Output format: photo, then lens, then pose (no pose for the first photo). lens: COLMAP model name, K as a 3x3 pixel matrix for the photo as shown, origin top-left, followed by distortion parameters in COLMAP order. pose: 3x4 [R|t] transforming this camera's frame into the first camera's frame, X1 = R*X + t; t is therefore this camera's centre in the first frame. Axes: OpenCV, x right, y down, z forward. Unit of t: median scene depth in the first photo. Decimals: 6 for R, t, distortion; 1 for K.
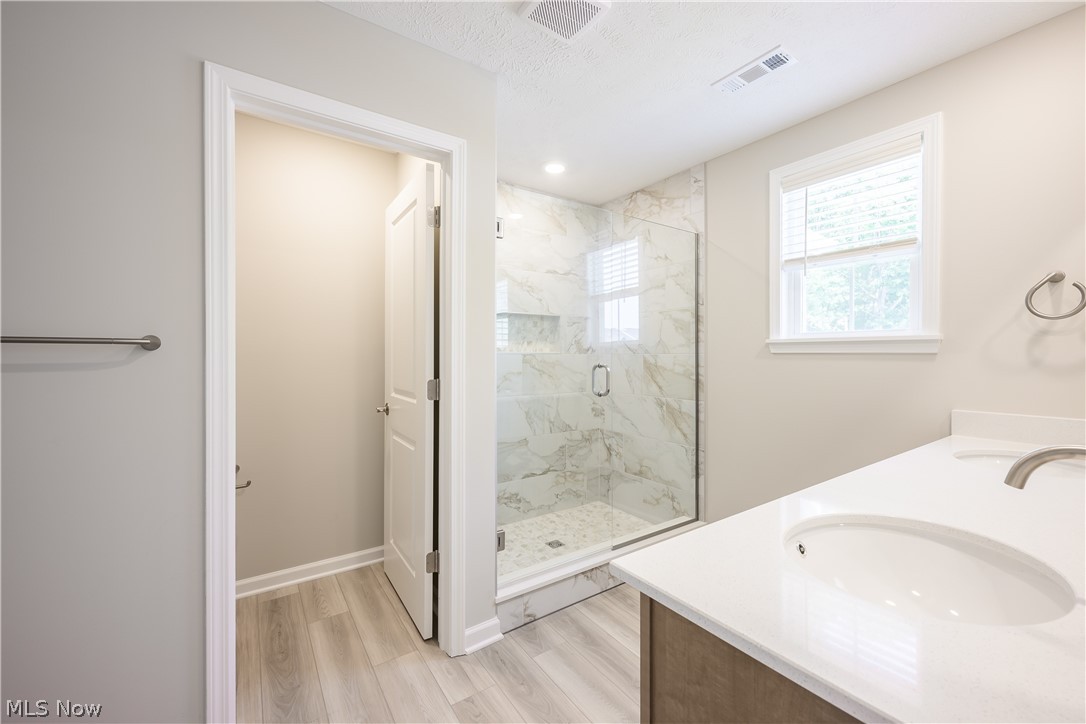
lens RADIAL K [[433.2, 0, 546.9], [0, 433.2, 358.8], [0, 0, 1]] dist [0.000169, -0.000118]
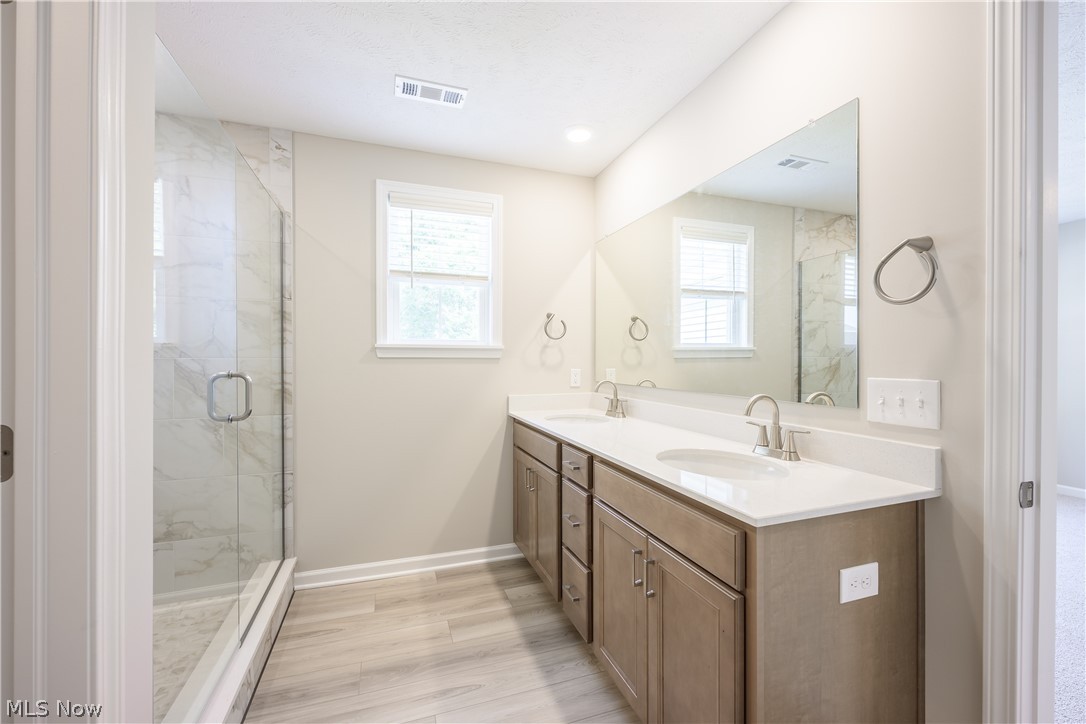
lens RADIAL K [[433.2, 0, 532.4], [0, 433.2, 362.1], [0, 0, 1]] dist [0.000169, -0.000118]
pose [[0.280062, -0.003276, 0.959976, -0.312645], [0.009108, 0.999958, 0.000755, 0.000267], [-0.959939, 0.008532, 0.280080, 0.314570]]
